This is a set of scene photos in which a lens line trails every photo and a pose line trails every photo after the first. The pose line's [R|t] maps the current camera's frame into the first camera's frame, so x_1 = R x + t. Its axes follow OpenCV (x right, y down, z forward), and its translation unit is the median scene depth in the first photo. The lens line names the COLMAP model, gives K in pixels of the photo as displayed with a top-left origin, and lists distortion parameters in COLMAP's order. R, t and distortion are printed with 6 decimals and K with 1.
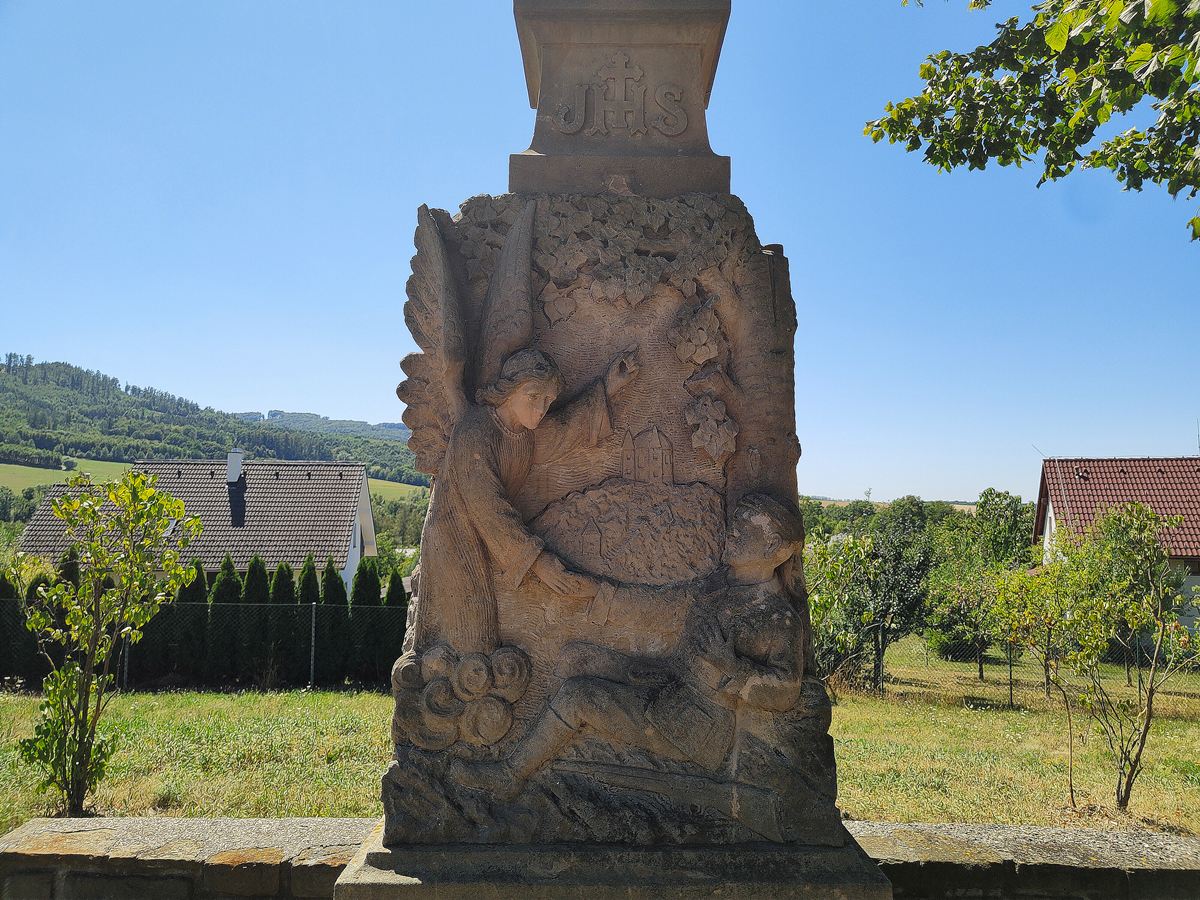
lens RADIAL K [[884.4, 0, 600.0], [0, 884.4, 450.0], [0, 0, 1]] dist [0.002380, 0.000870]
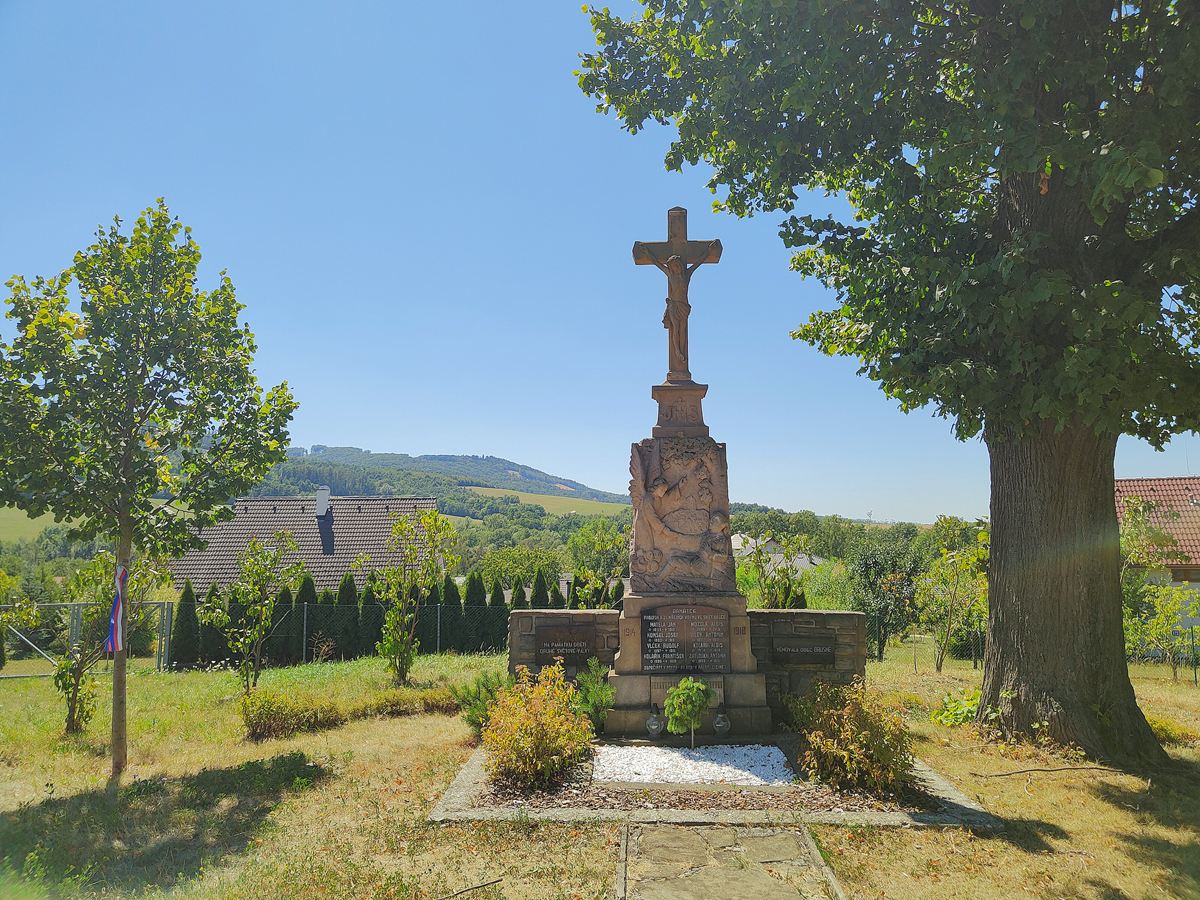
lens RADIAL K [[888.2, 0, 552.2], [0, 888.2, 465.5], [0, 0, 1]] dist [-0.000904, -0.000410]
pose [[0.994985, -0.024169, -0.097059, -0.170722], [0.022801, 0.999625, -0.015173, -0.115524], [0.097389, 0.012884, 0.995163, -3.059312]]
